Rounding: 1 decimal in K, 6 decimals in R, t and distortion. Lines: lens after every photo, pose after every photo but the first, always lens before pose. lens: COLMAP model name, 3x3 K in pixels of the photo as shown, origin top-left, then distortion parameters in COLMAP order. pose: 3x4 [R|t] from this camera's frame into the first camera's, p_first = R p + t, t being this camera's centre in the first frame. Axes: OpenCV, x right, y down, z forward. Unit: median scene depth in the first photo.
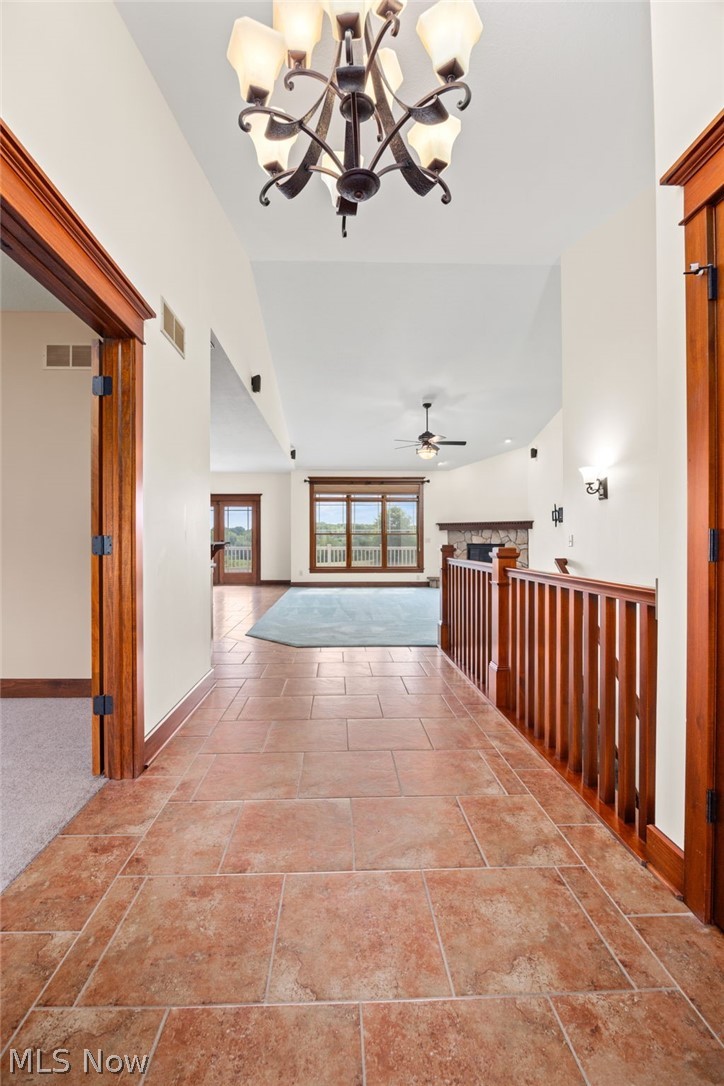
lens RADIAL K [[470.1, 0, 368.5], [0, 470.1, 540.1], [0, 0, 1]] dist [-0.015995, 0.002269]
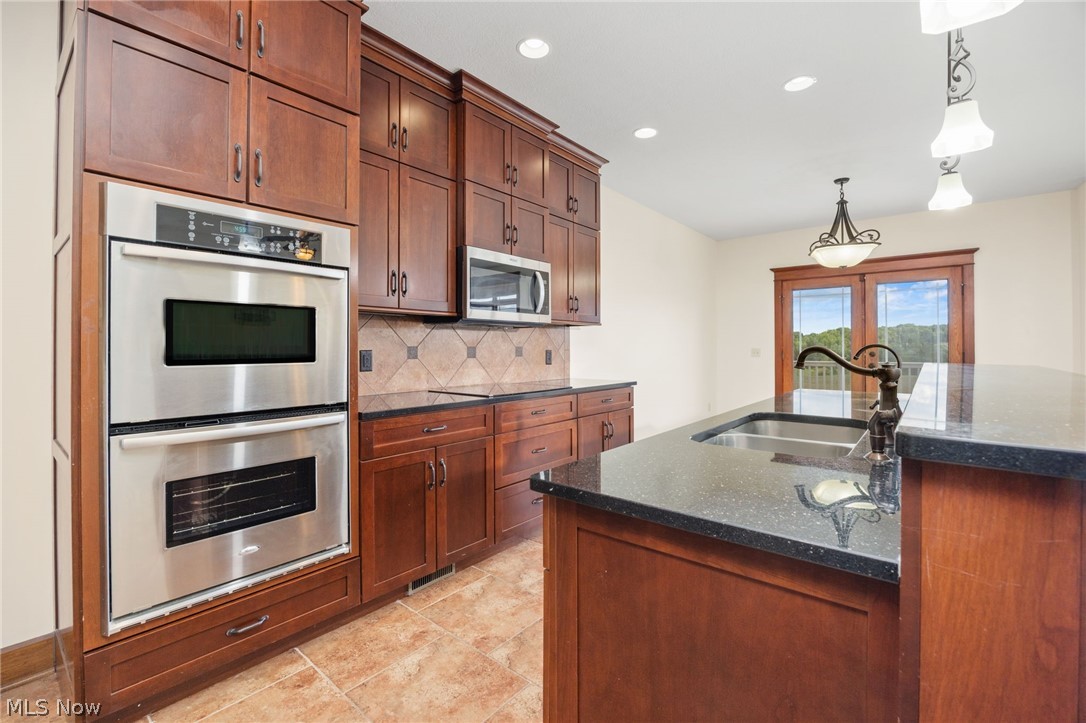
lens RADIAL K [[470.1, 0, 541.4], [0, 470.1, 347.3], [0, 0, 1]] dist [-0.015995, 0.002269]
pose [[0.742173, -0.002218, -0.670204, -0.248863], [0.003099, 0.999995, 0.000123, -0.006024], [0.670201, -0.002169, 0.742177, 0.412727]]
